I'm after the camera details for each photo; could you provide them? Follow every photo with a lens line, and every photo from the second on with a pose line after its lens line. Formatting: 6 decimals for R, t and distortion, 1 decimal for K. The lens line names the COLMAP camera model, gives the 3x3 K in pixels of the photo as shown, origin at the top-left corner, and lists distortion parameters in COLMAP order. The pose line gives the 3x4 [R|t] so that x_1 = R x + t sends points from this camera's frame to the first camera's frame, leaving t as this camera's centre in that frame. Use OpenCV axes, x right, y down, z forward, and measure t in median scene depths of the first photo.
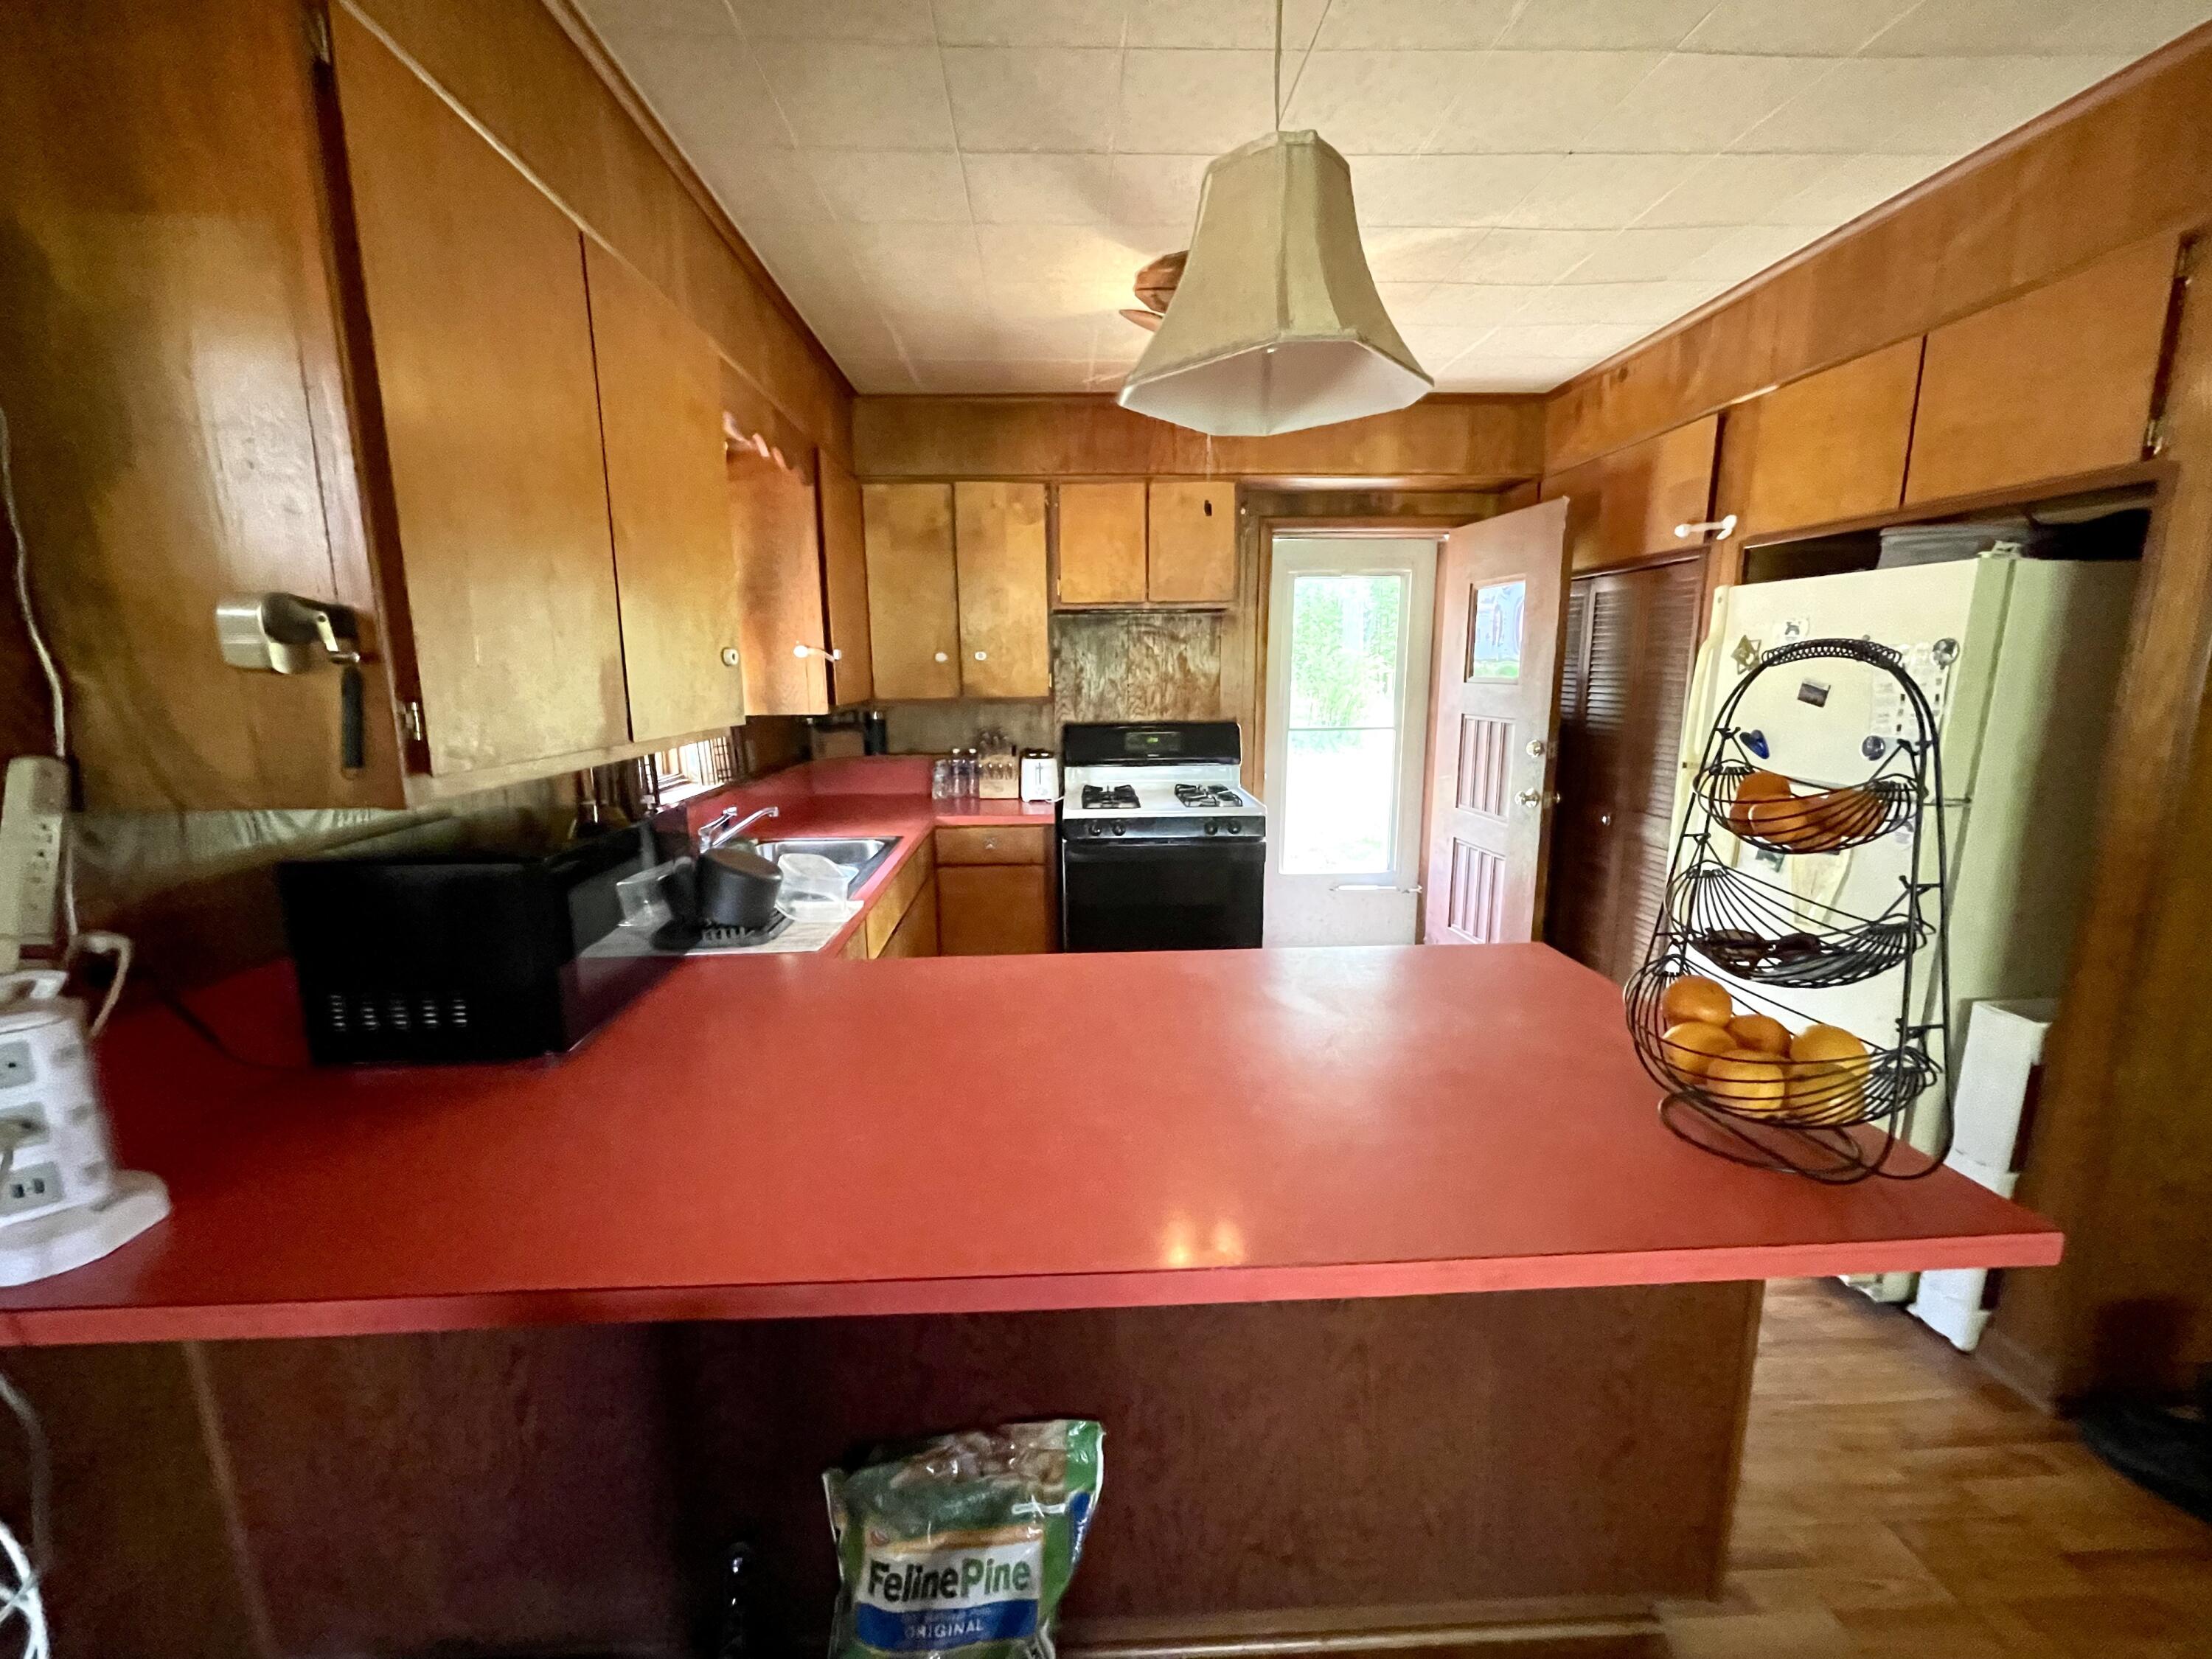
lens RADIAL K [[905.8, 0, 1098.0], [0, 905.8, 823.2], [0, 0, 1]] dist [-0.000318, 0.000680]
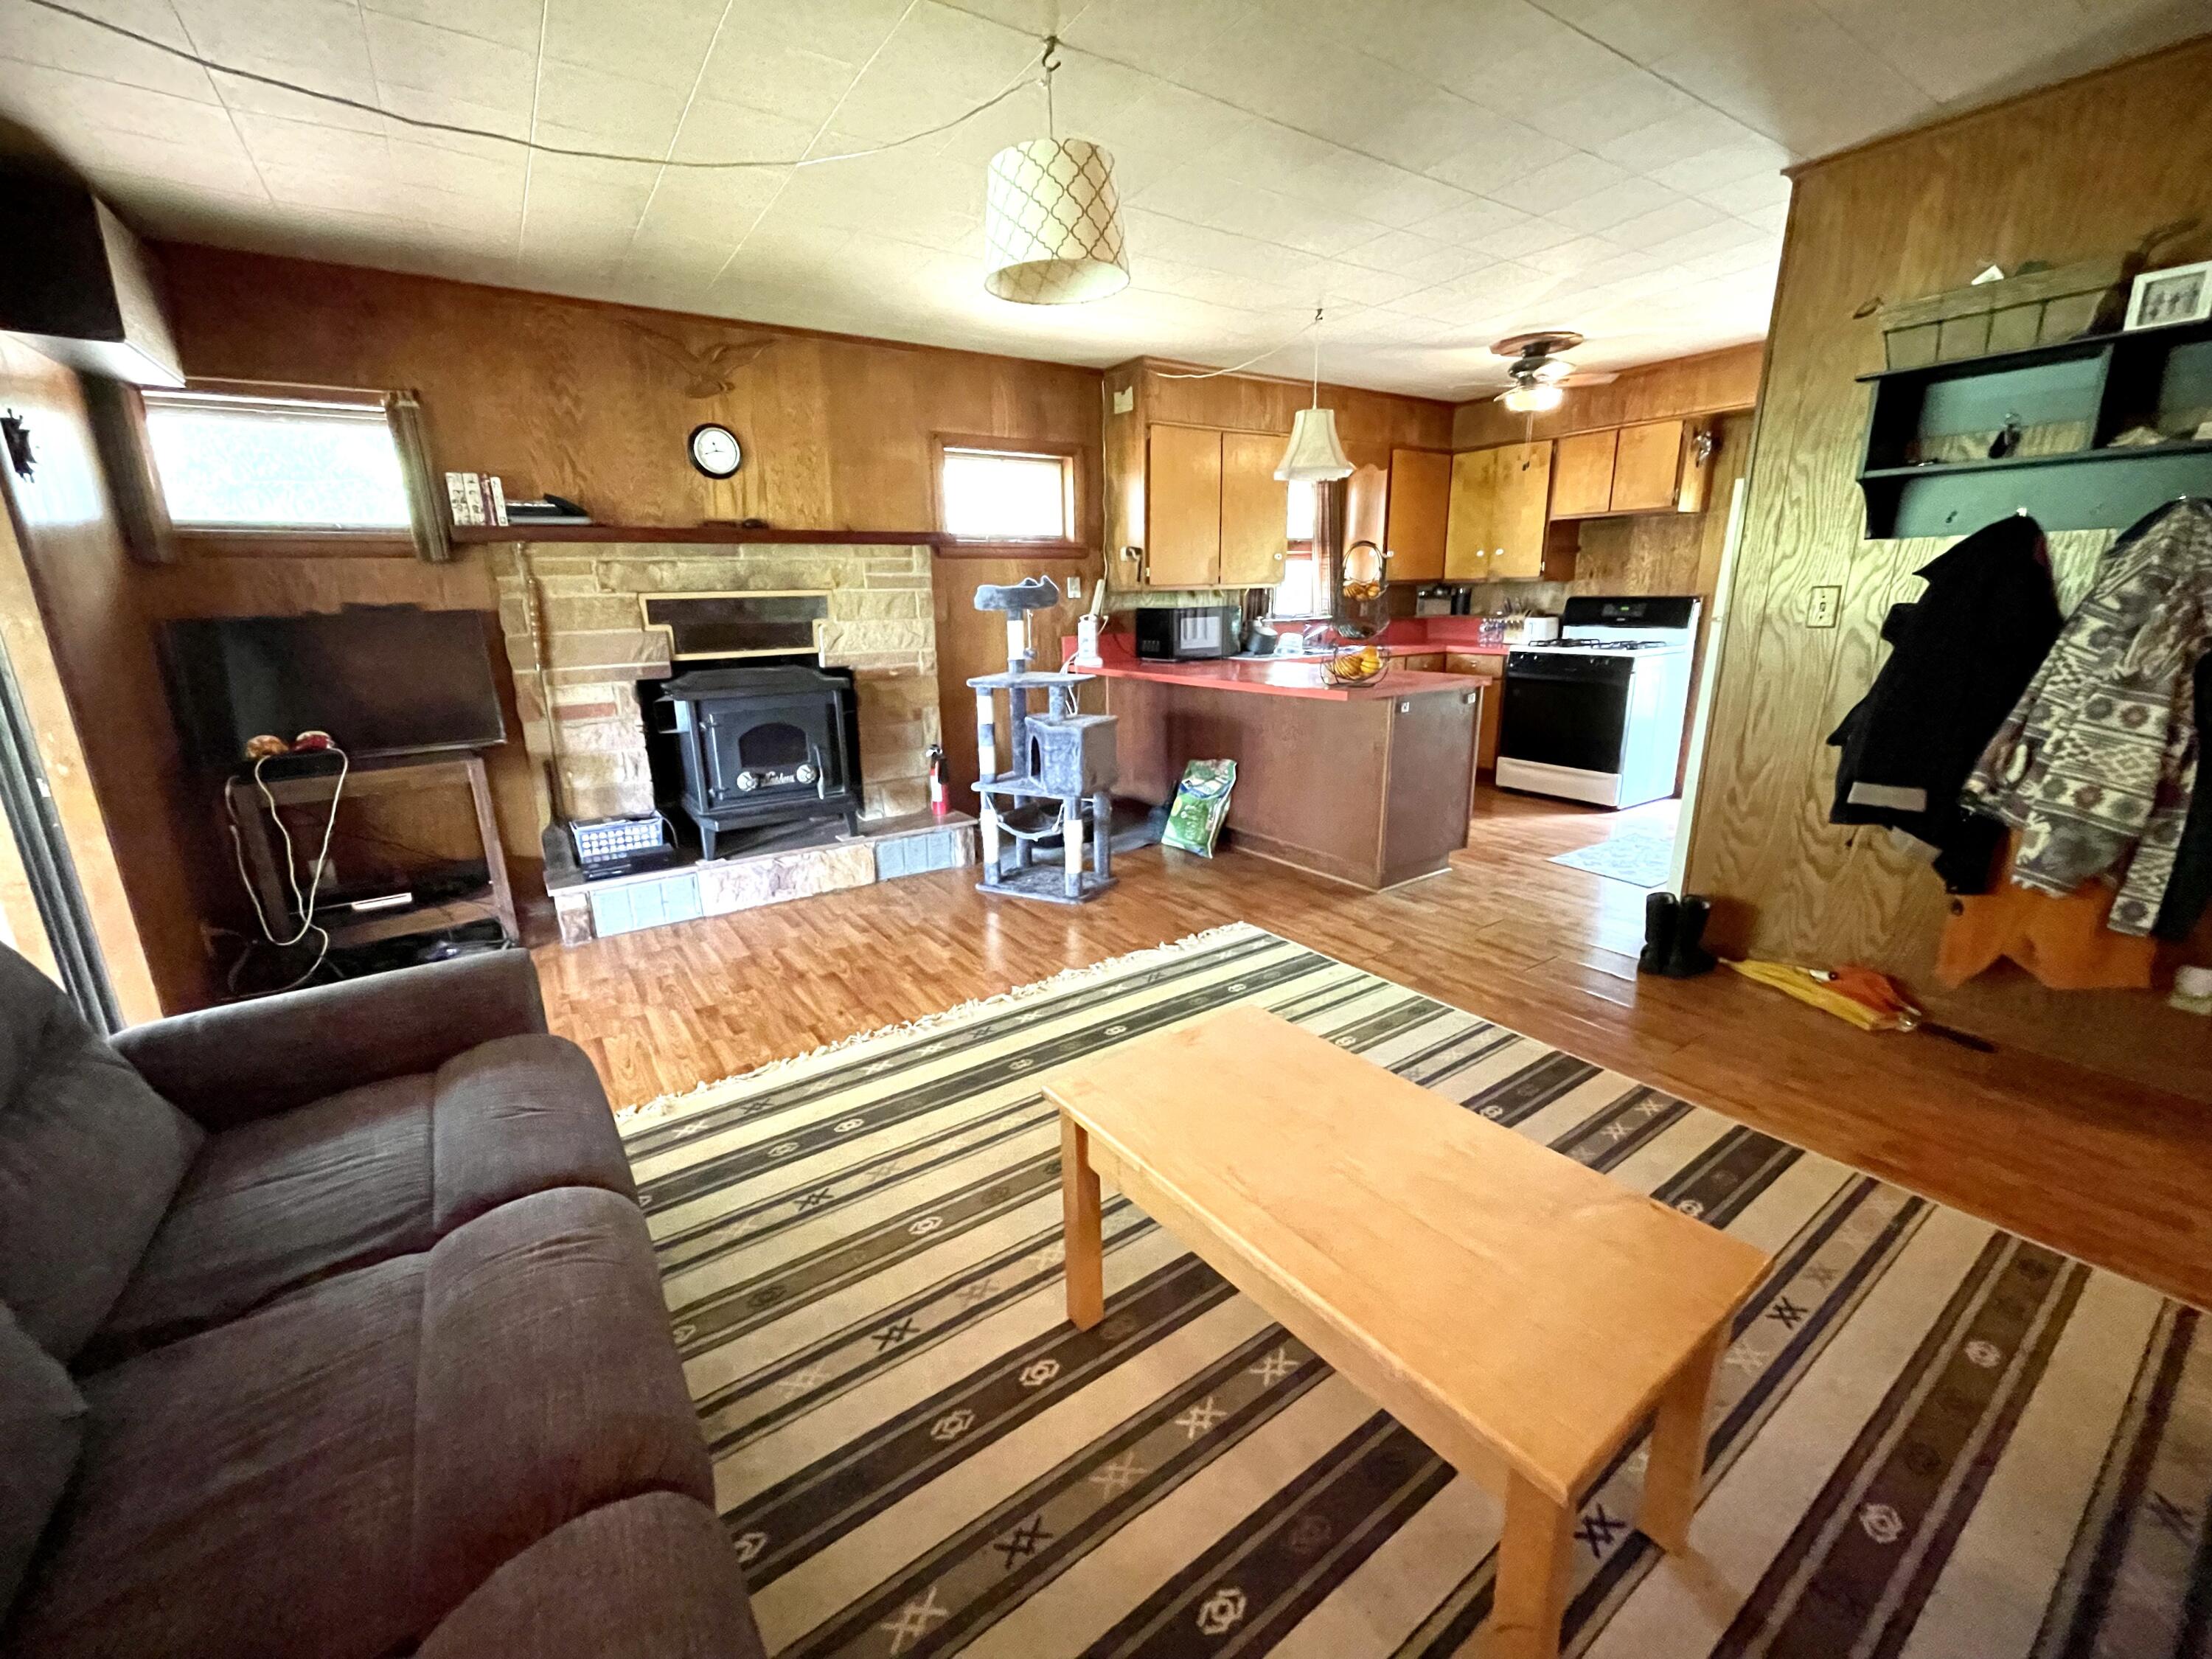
lens RADIAL K [[905.8, 0, 1094.0], [0, 905.8, 828.3], [0, 0, 1]] dist [-0.000318, 0.000680]
pose [[0.517705, 0.221583, -0.826367, 0.988968], [-0.134642, 0.974945, 0.177072, 0.117542], [0.844898, 0.019592, 0.534568, -0.519881]]
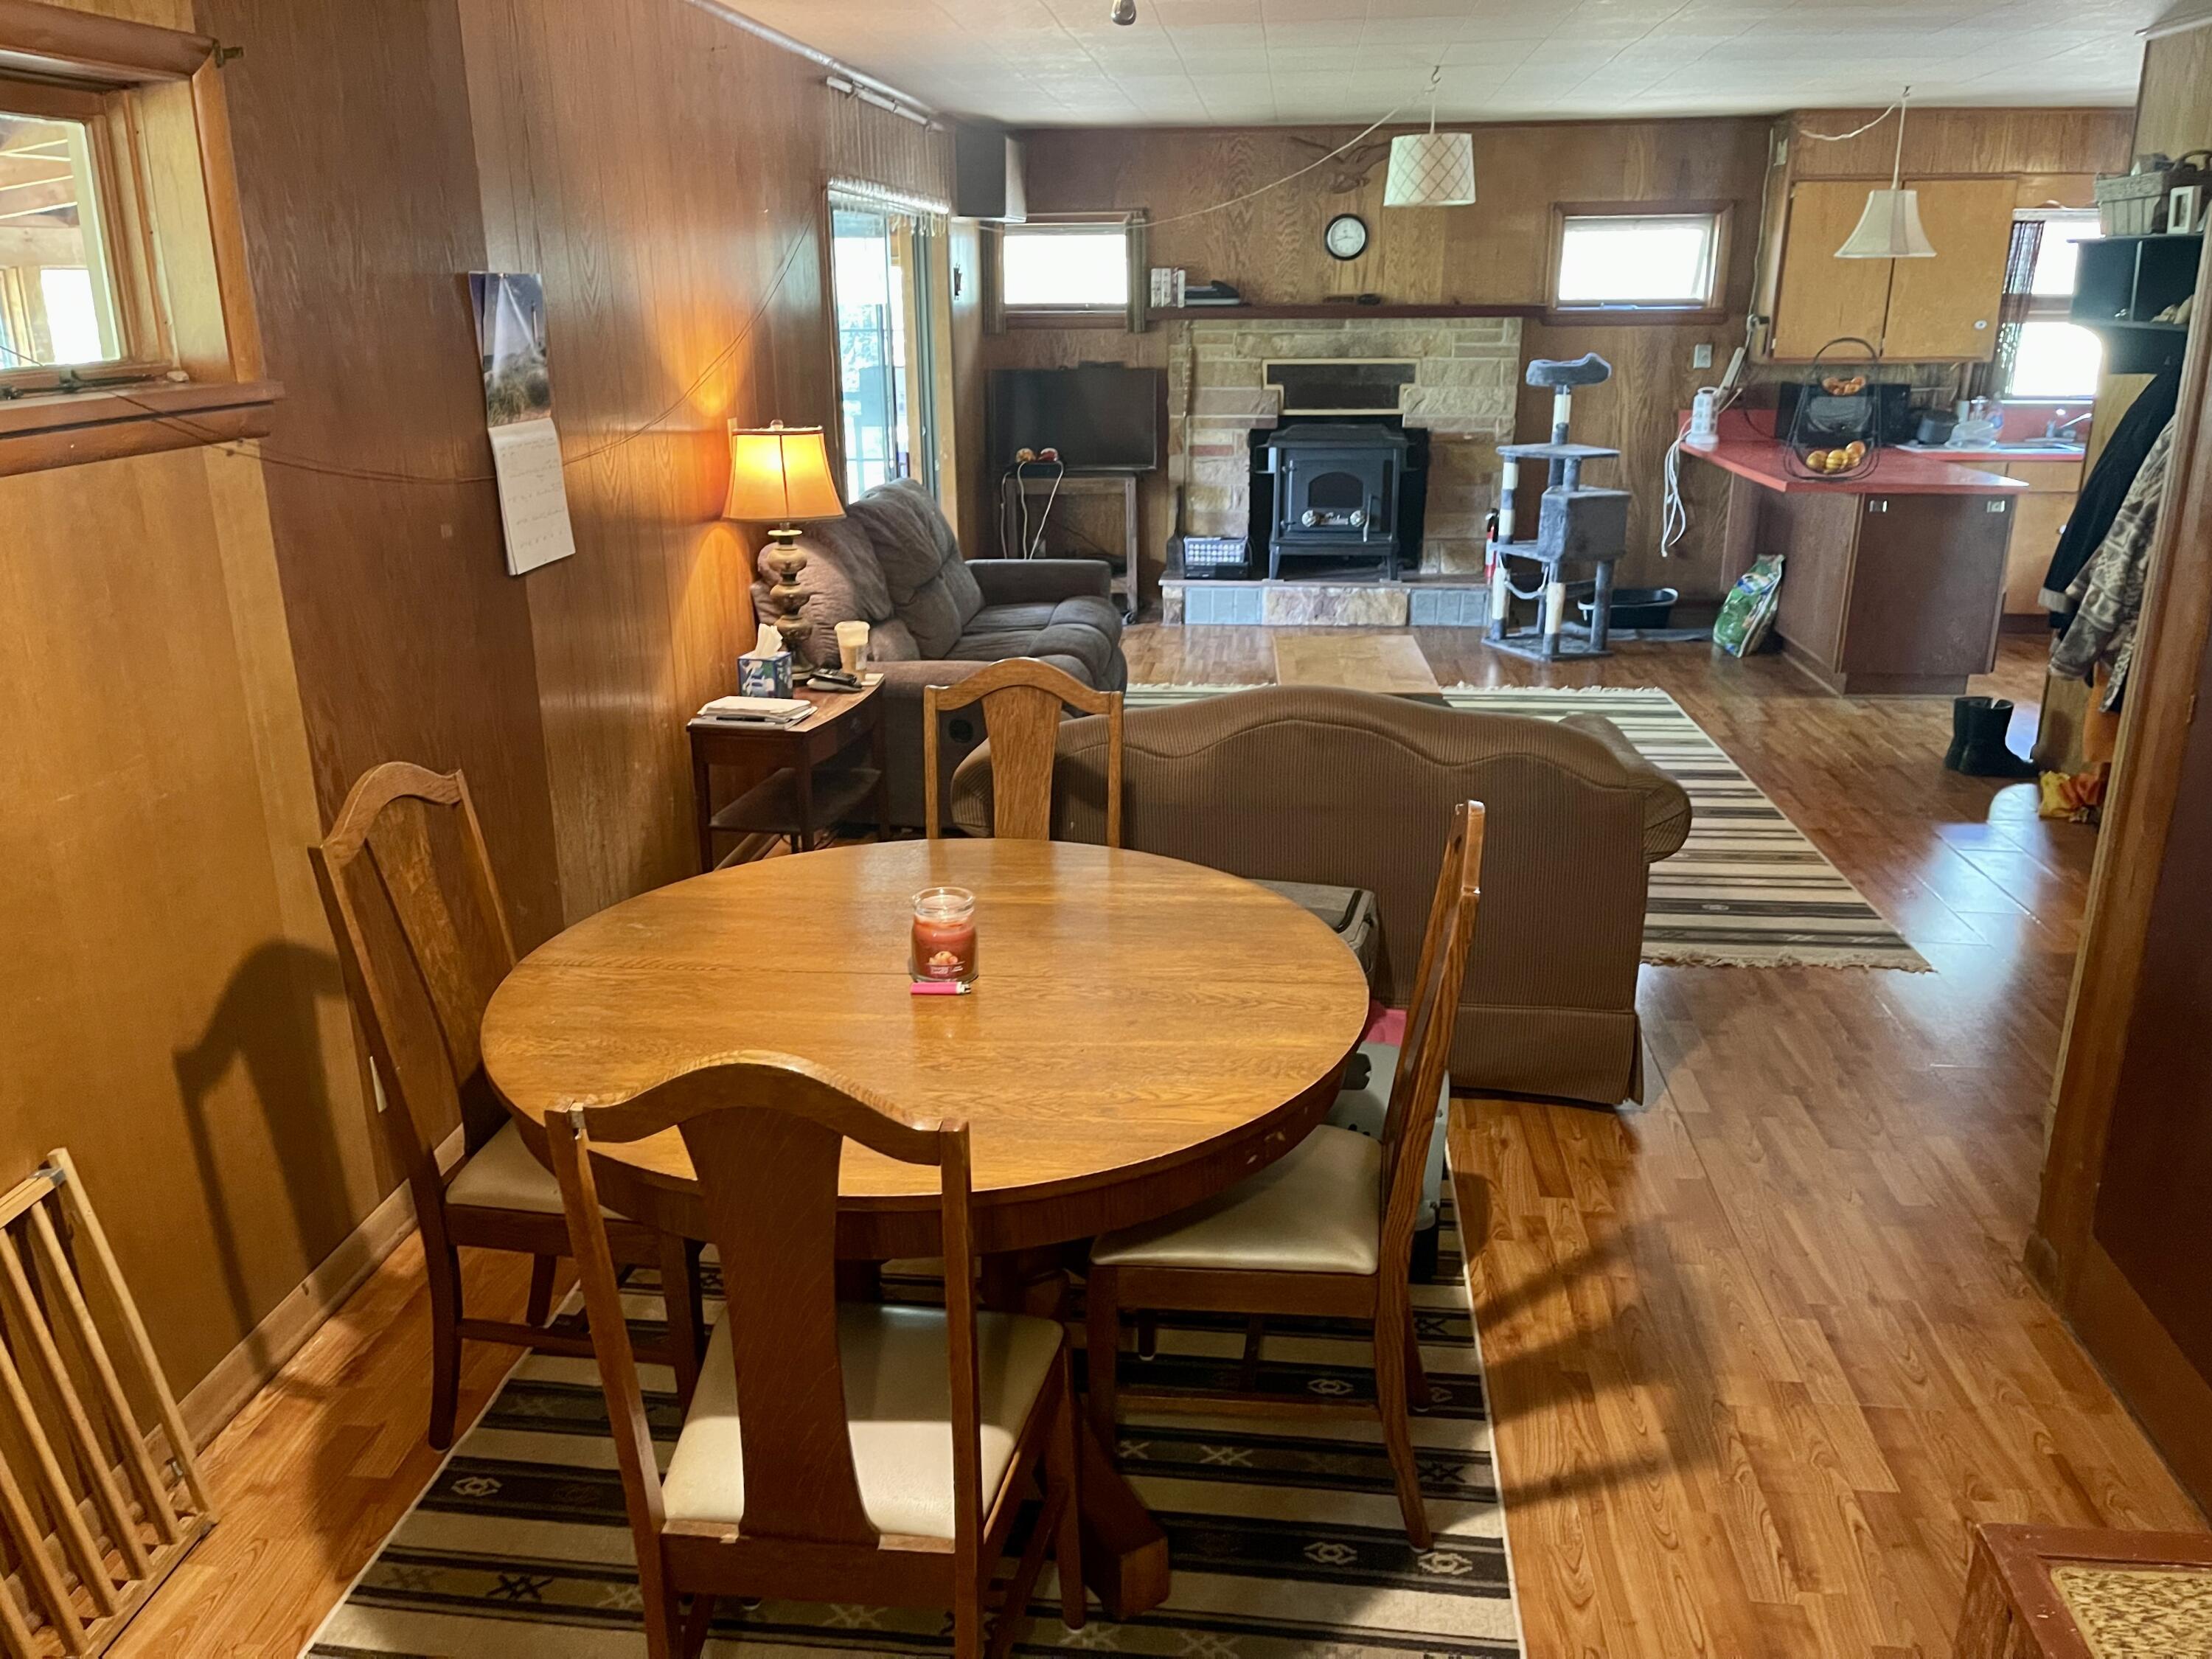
lens RADIAL K [[1714.6, 0, 1106.4], [0, 1714.6, 834.3], [0, 0, 1]] dist [0.057492, -0.029492]
pose [[-0.144484, 0.317926, -0.937042, 2.435962], [-0.163865, 0.926215, 0.339519, -0.069660], [0.975845, 0.202603, -0.081727, -0.280488]]
